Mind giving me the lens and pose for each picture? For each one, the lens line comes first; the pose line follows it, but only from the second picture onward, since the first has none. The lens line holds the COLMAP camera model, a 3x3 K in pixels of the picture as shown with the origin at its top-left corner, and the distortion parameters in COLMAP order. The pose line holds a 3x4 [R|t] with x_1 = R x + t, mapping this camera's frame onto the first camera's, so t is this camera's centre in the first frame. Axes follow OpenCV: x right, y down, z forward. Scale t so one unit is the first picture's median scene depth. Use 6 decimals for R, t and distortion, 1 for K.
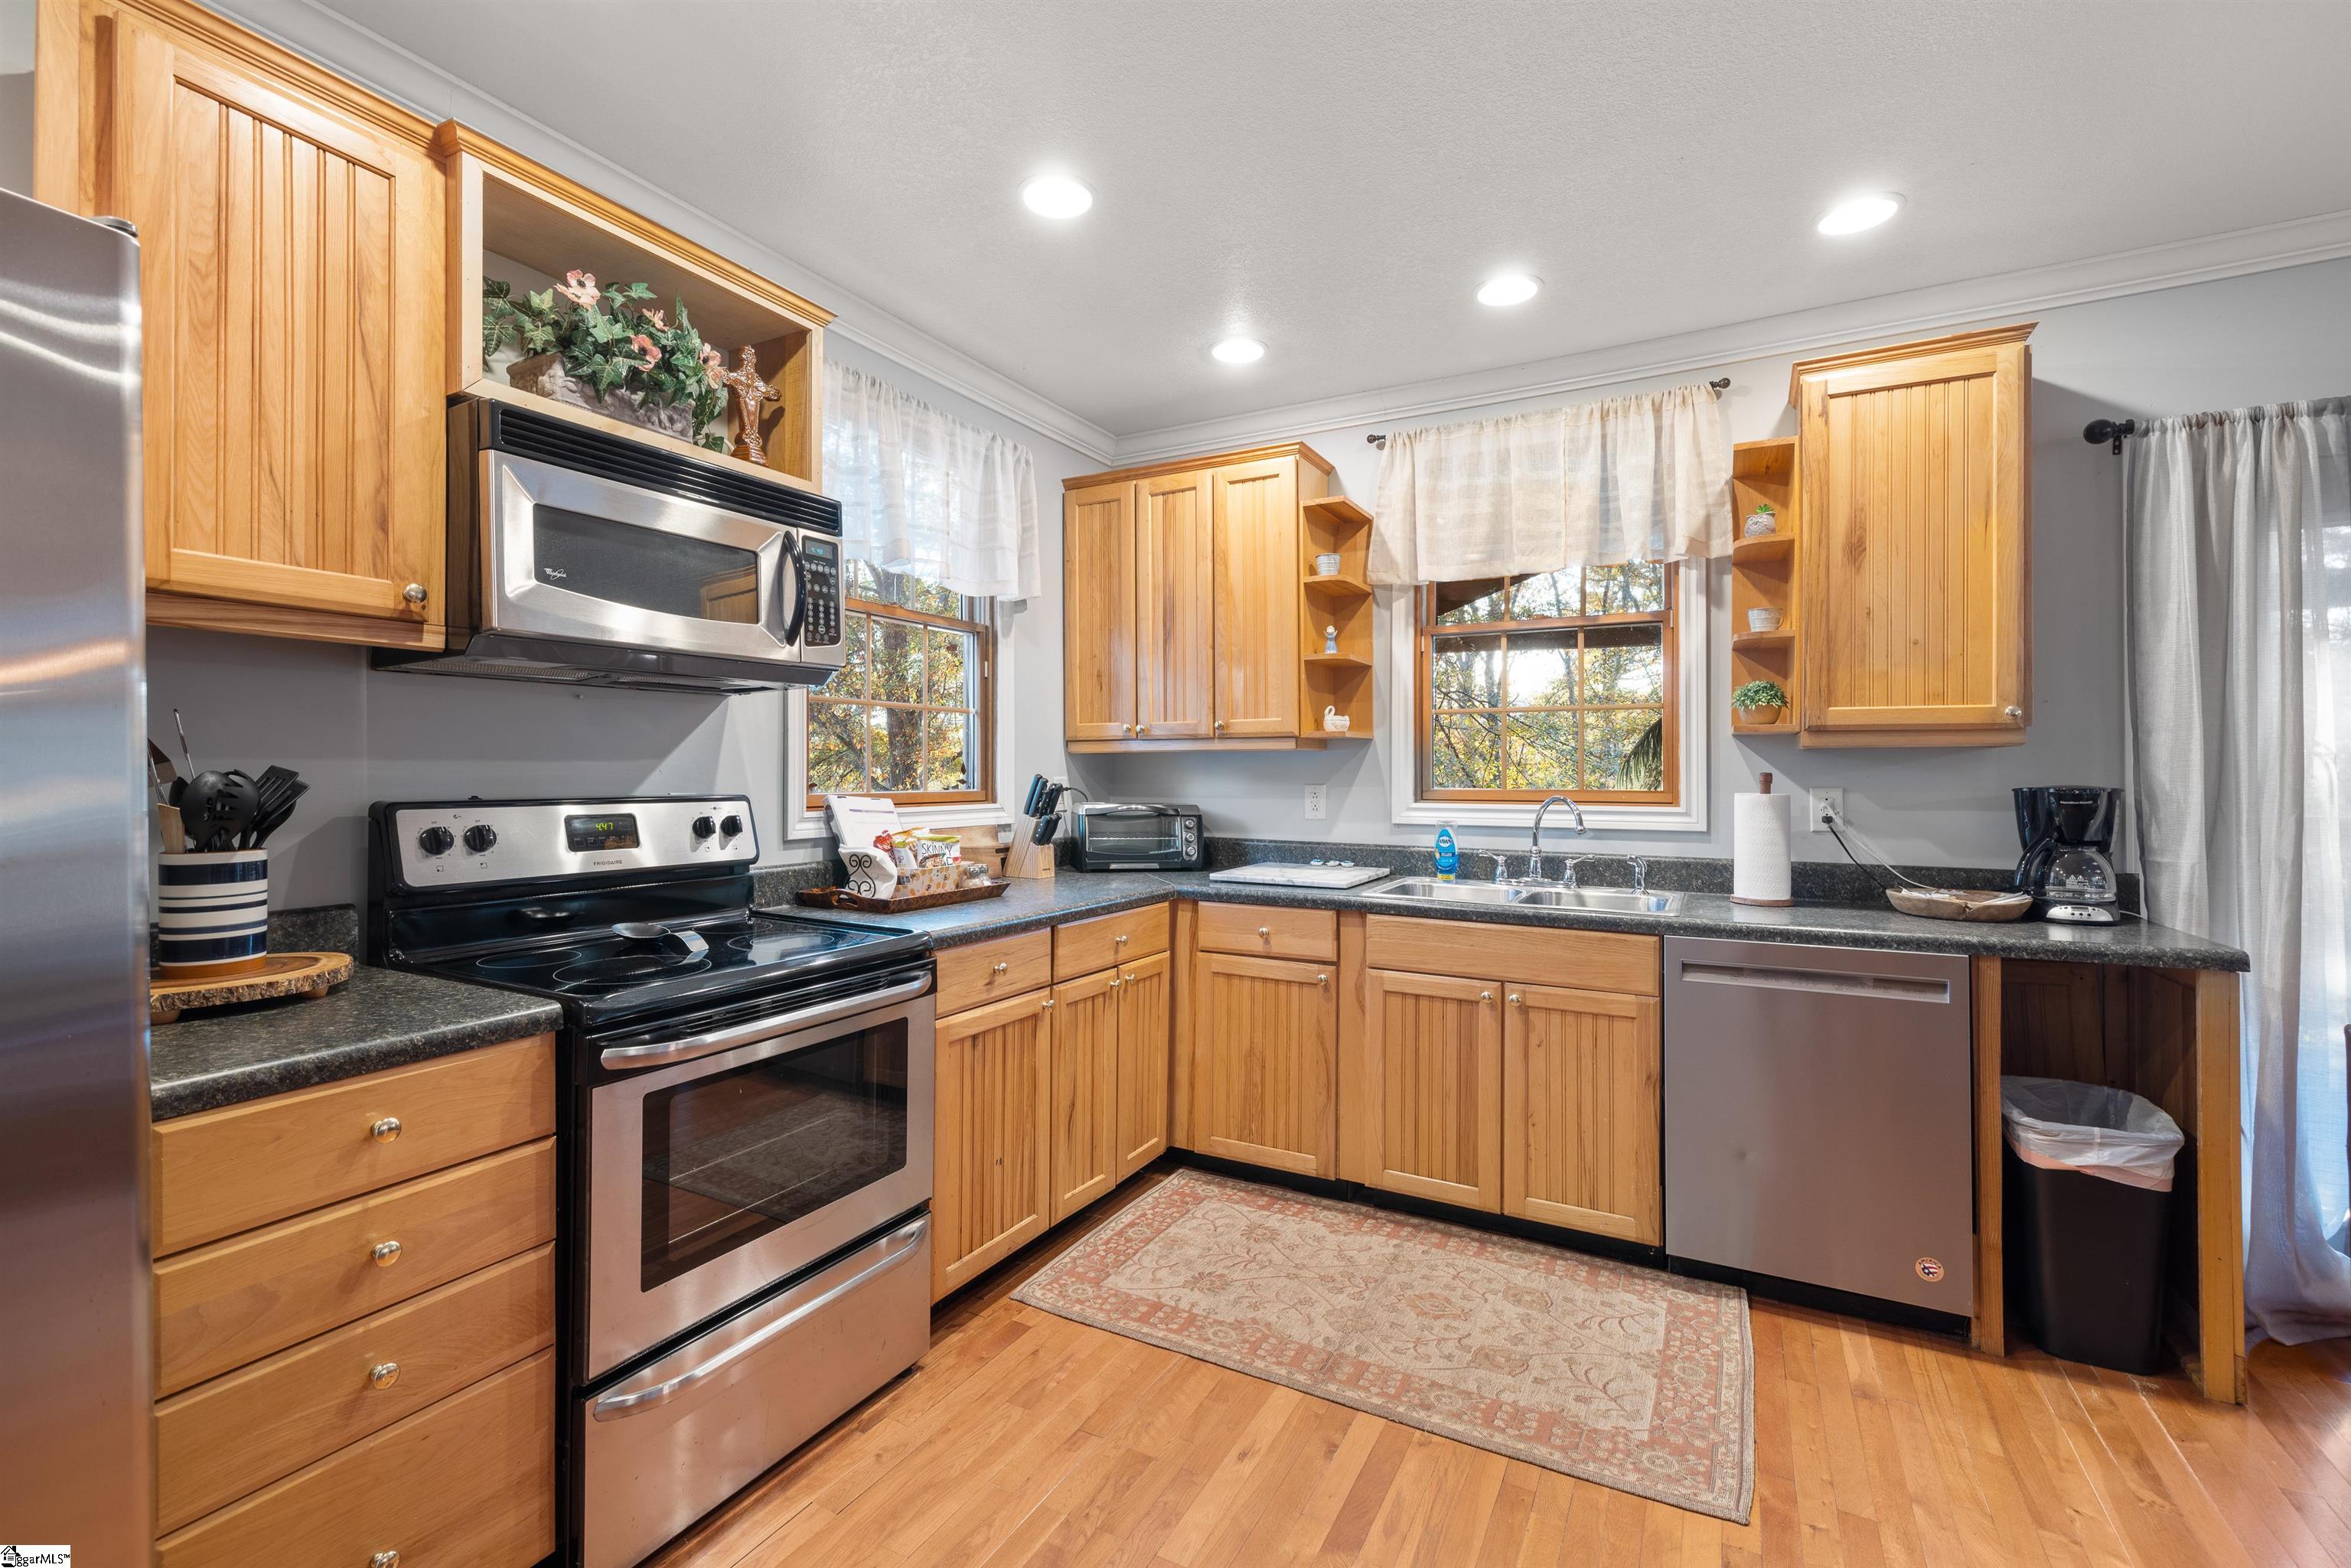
lens RADIAL K [[1031.1, 0, 1164.3], [0, 1031.1, 764.8], [0, 0, 1]] dist [0.003543, 0.000741]
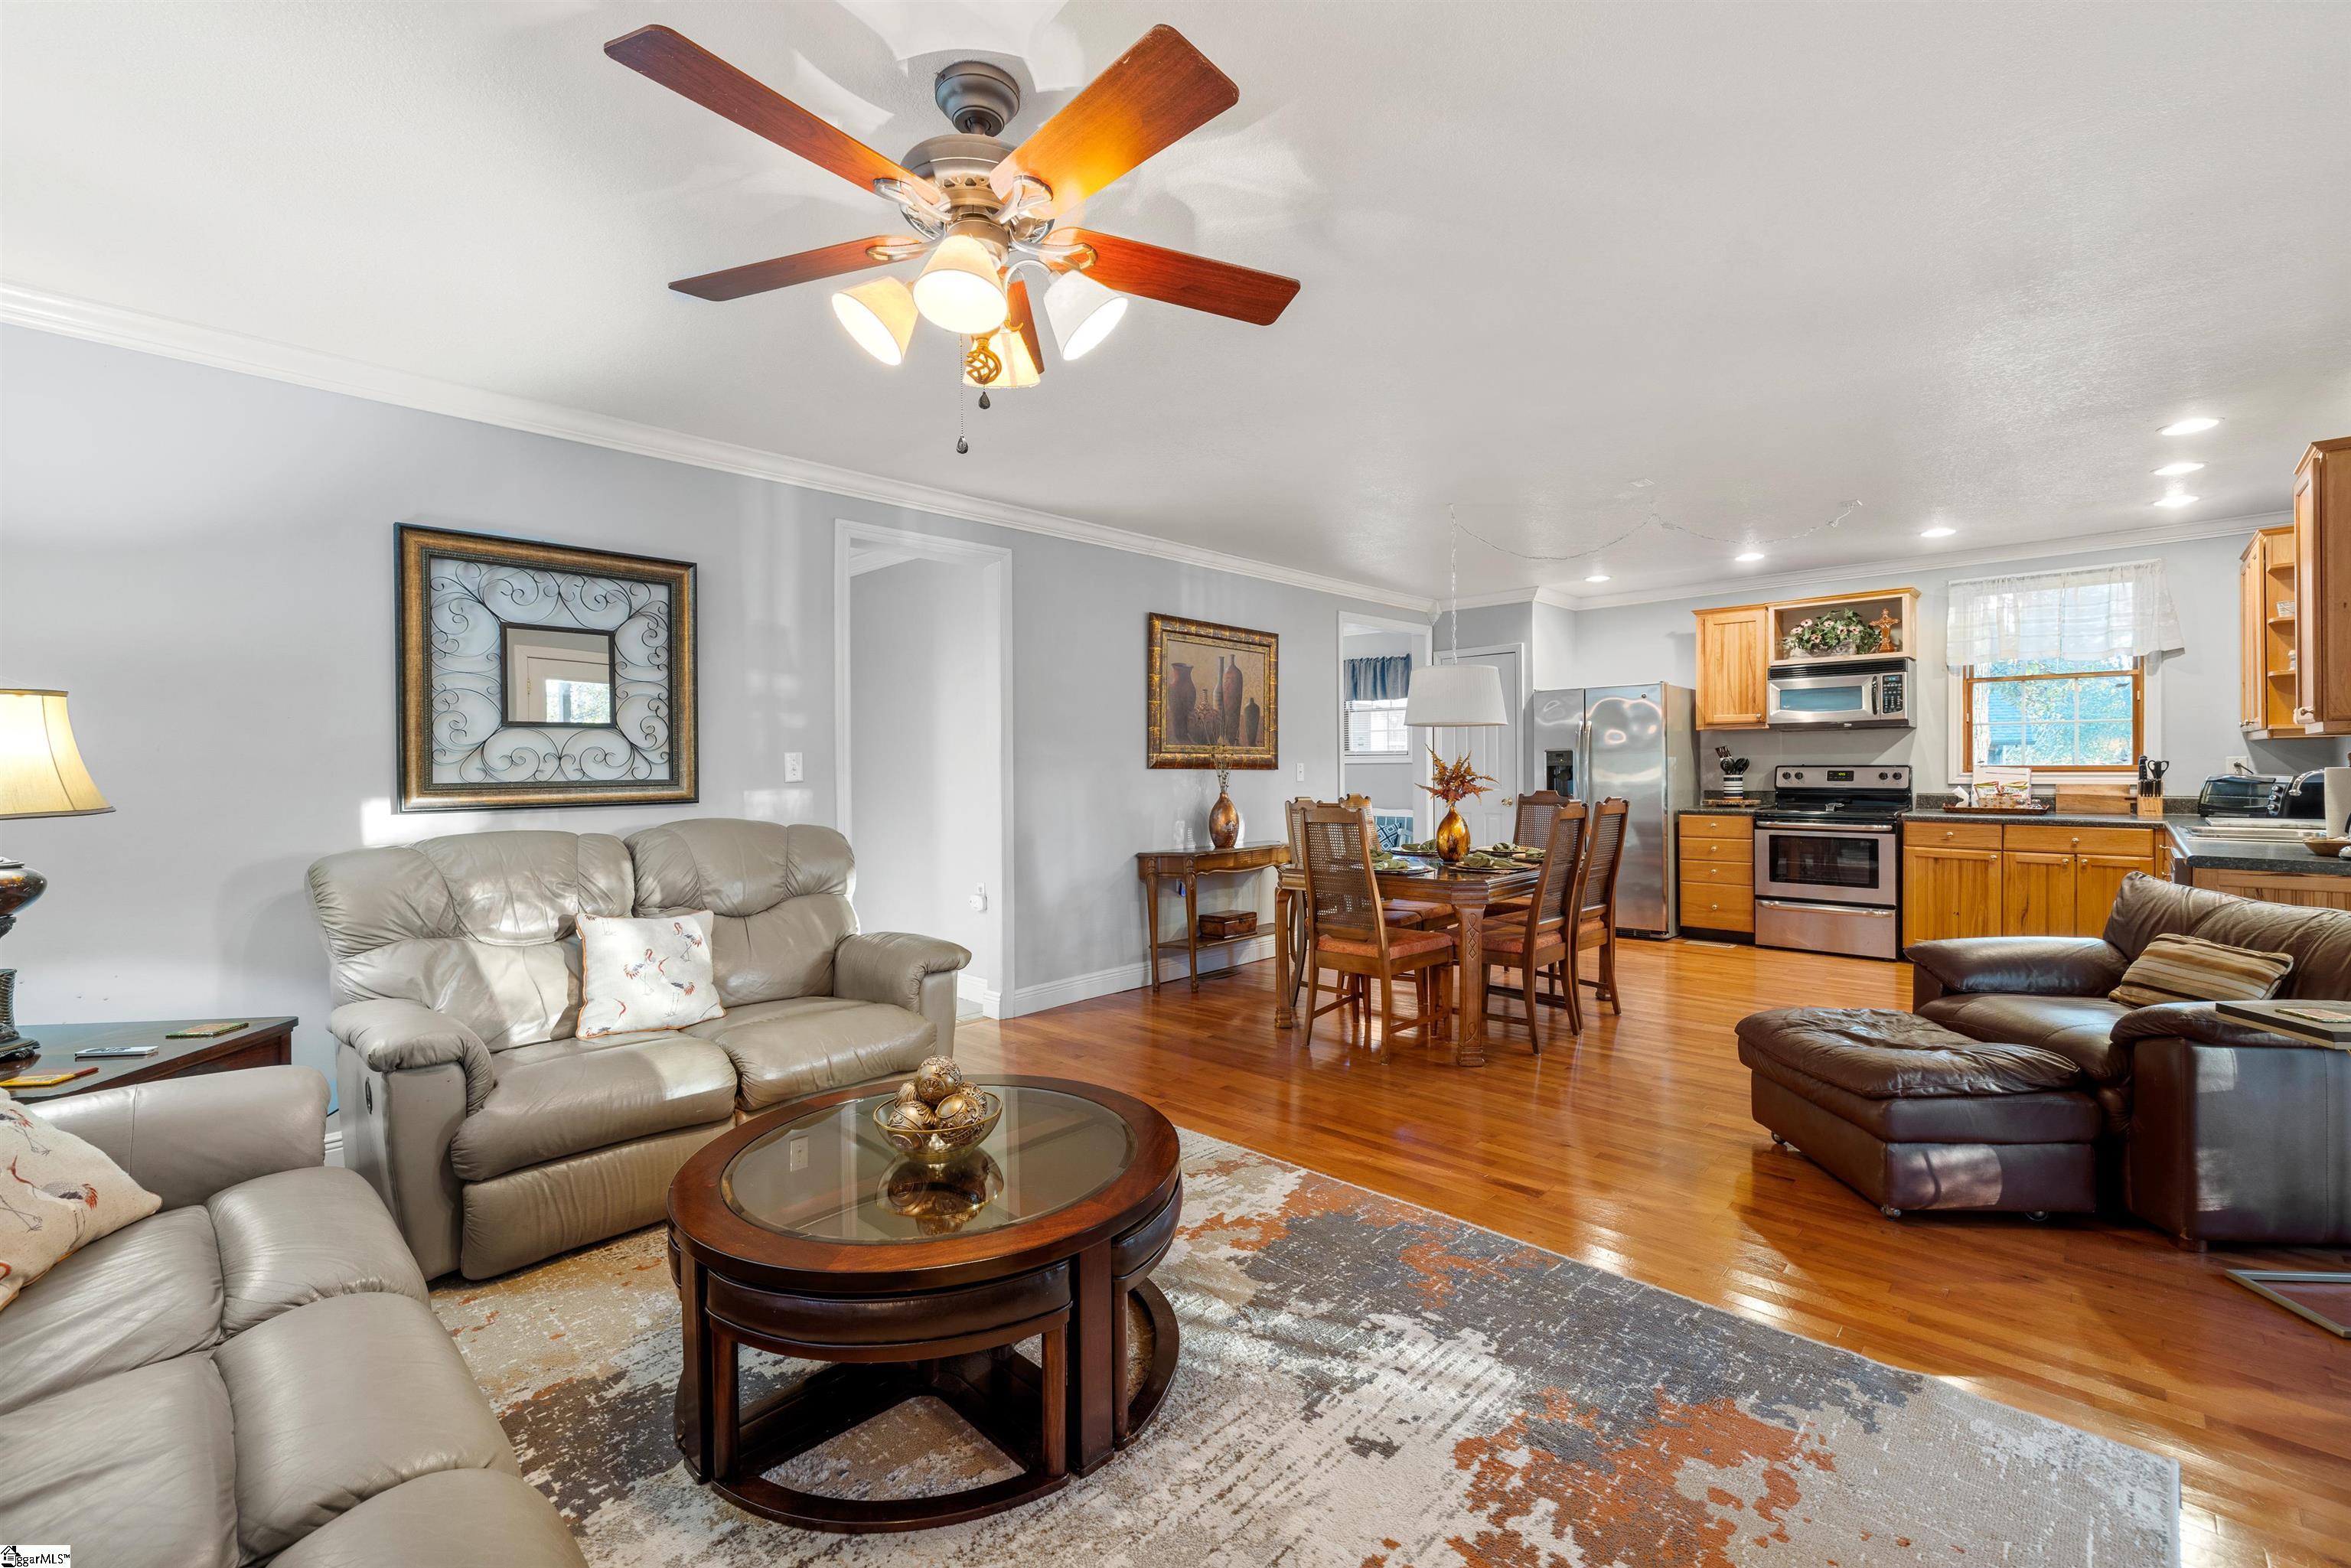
lens RADIAL K [[991.1, 0, 1167.9], [0, 991.1, 775.7], [0, 0, 1]] dist [-0.000561, -0.000058]
pose [[-0.260961, 0.013614, -0.965253, 2.195144], [0.015048, 0.999836, 0.010034, 0.001311], [0.965232, -0.011907, -0.261123, -0.168280]]
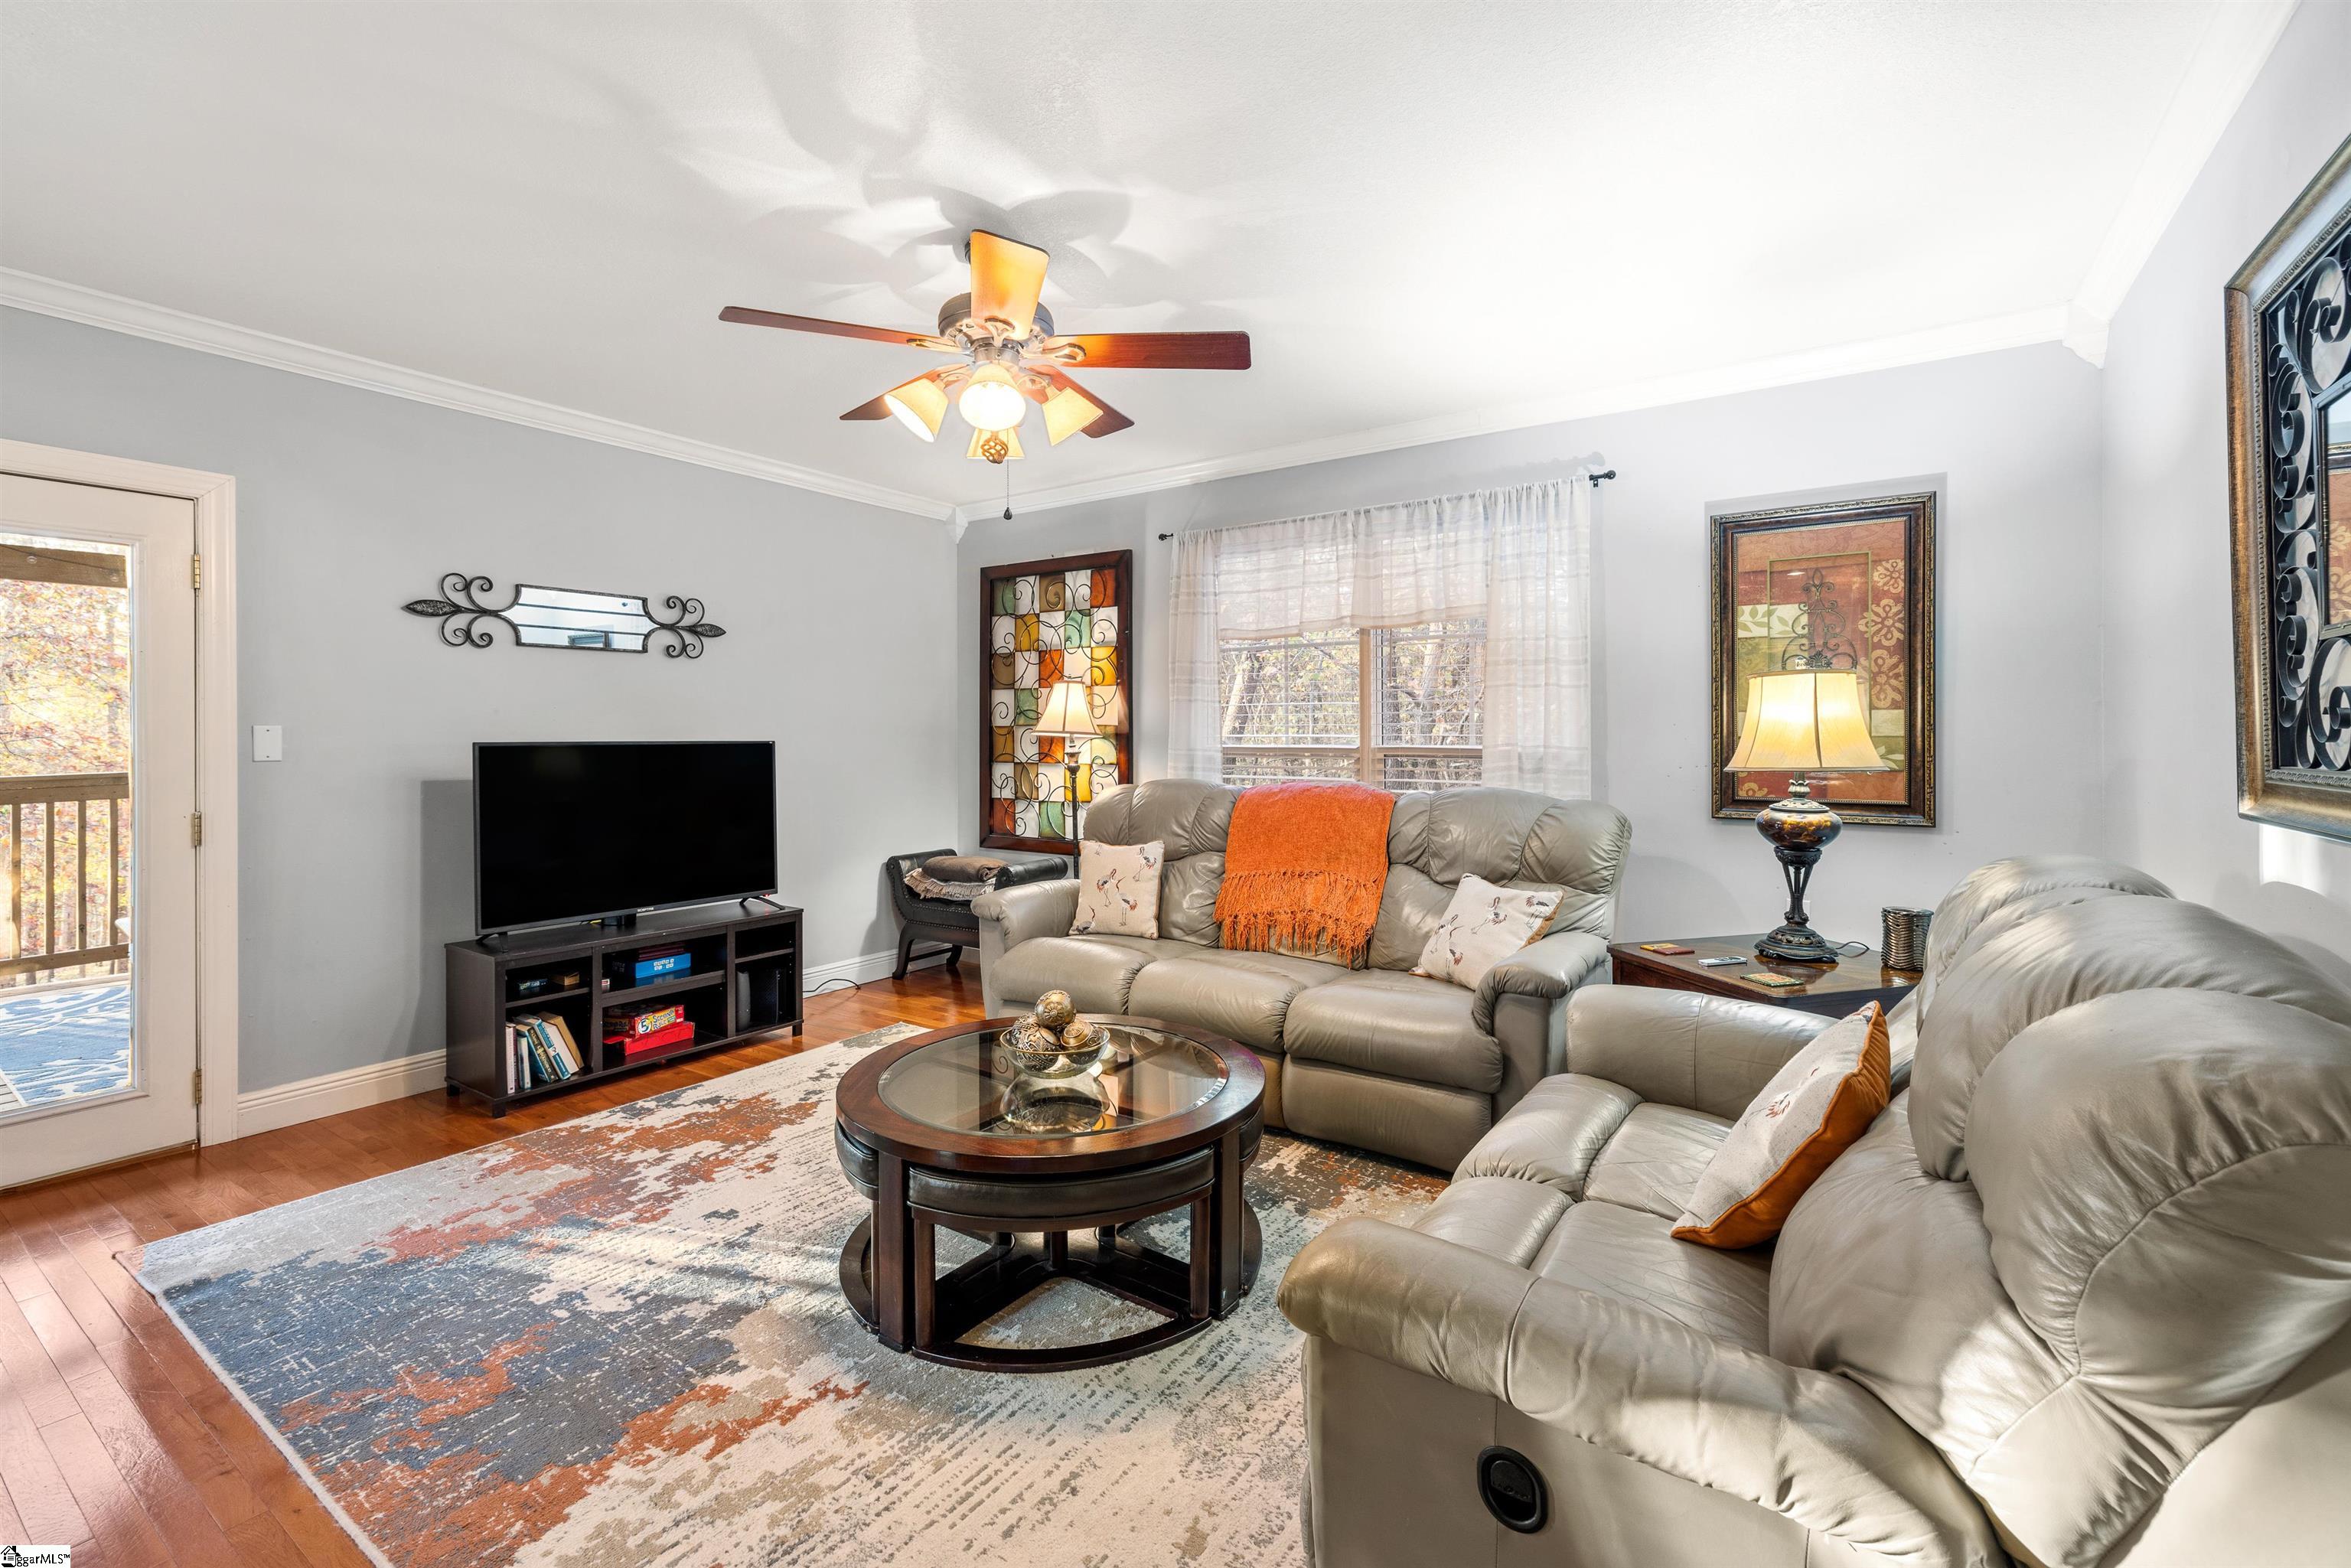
lens RADIAL K [[1014.8, 0, 1184.8], [0, 1014.8, 734.5], [0, 0, 1]] dist [0.001070, 0.000240]
pose [[0.087810, -0.000894, 0.996137, 0.670909], [-0.005002, 0.999987, 0.001338, -0.007971], [-0.996125, -0.005100, 0.087804, -0.714038]]
